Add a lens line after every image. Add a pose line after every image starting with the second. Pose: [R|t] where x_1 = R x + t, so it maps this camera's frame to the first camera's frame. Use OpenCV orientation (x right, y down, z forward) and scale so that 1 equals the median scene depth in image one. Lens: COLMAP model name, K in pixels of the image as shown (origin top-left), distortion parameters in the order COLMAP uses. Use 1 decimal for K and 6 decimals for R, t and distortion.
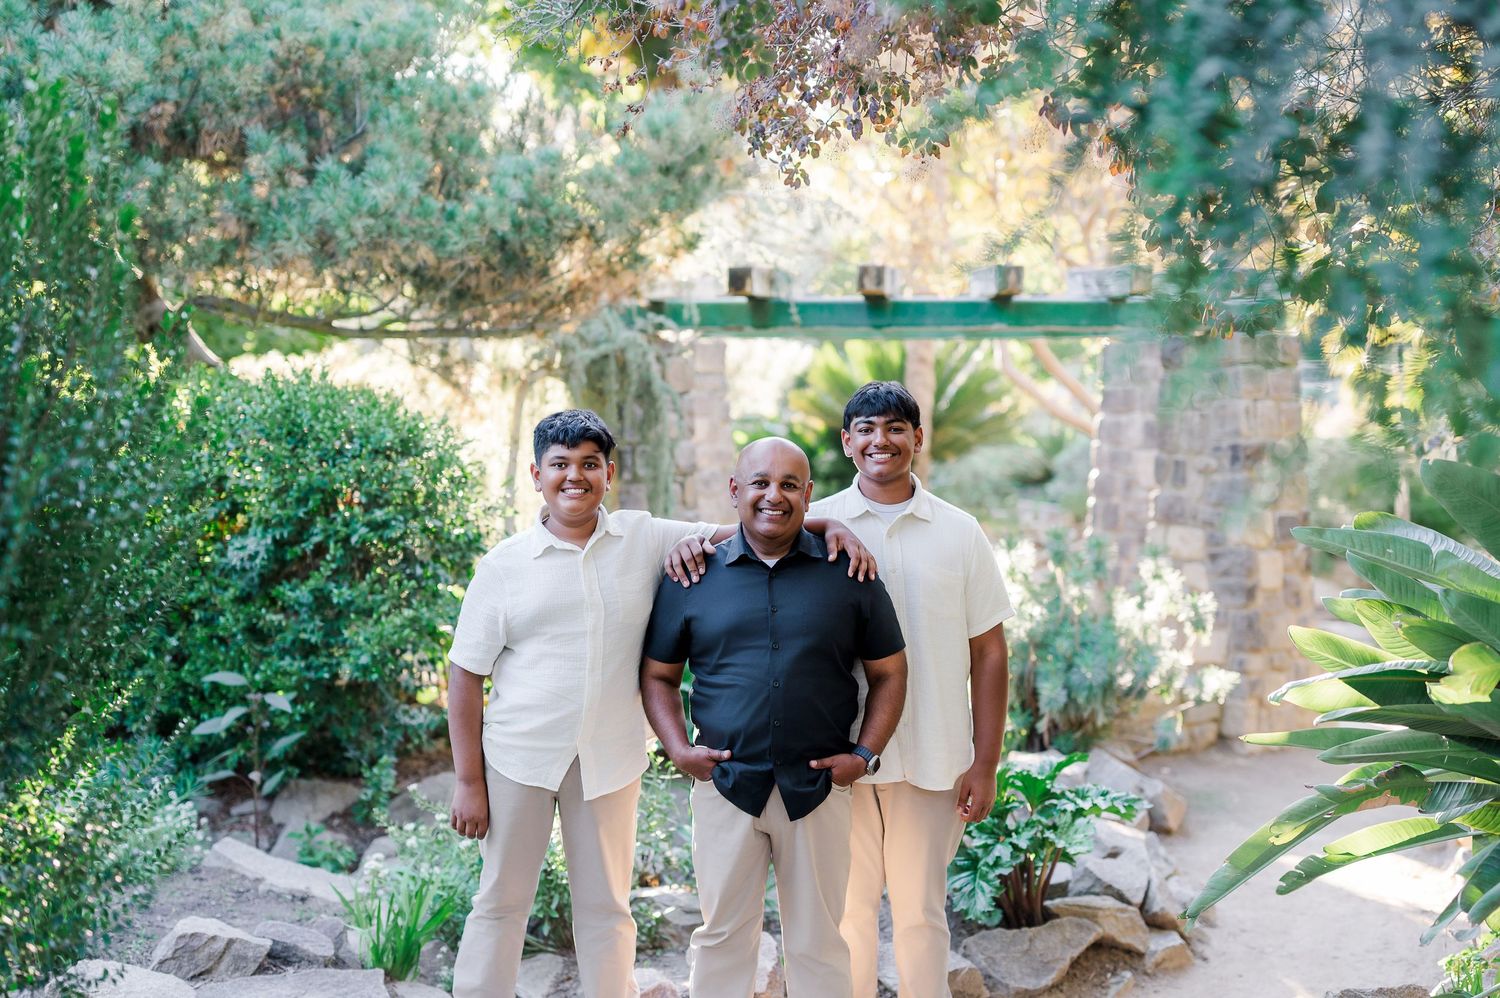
lens RADIAL K [[2260.4, 0, 771.8], [0, 2260.4, 508.5], [0, 0, 1]] dist [-0.013290, 0.097763]
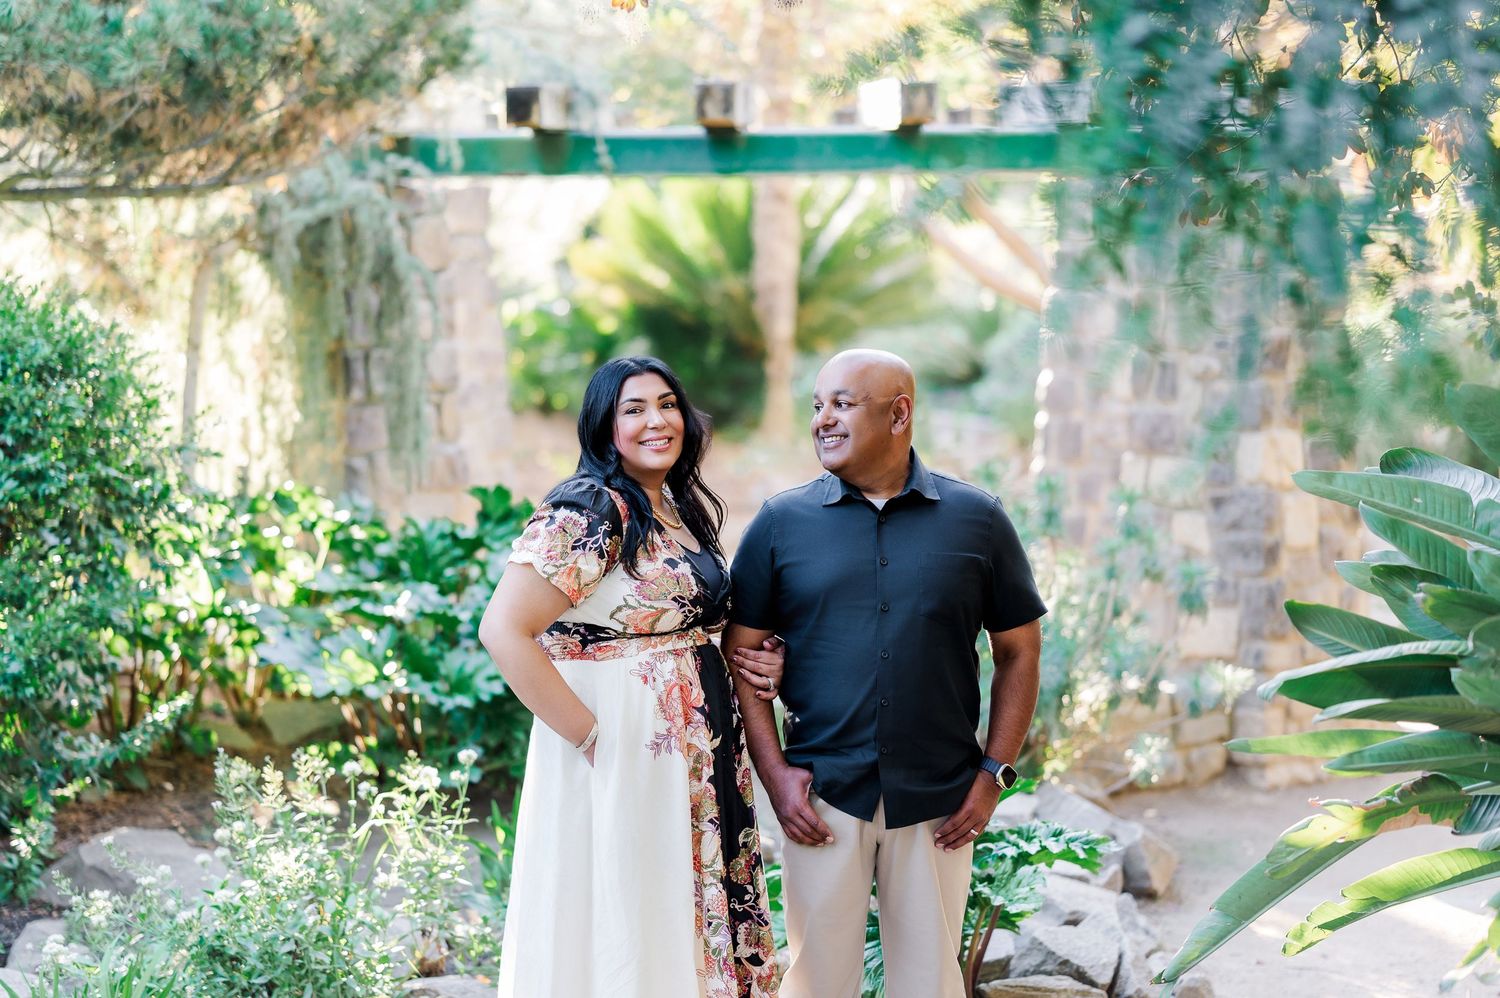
lens RADIAL K [[3653.6, 0, 712.9], [0, 3653.6, 495.5], [0, 0, 1]] dist [-0.040690, 0.364849]
pose [[0.998709, -0.013362, 0.049013, -0.016486], [0.012396, 0.999724, 0.019974, -0.006431], [-0.049267, -0.019340, 0.998598, -0.138182]]
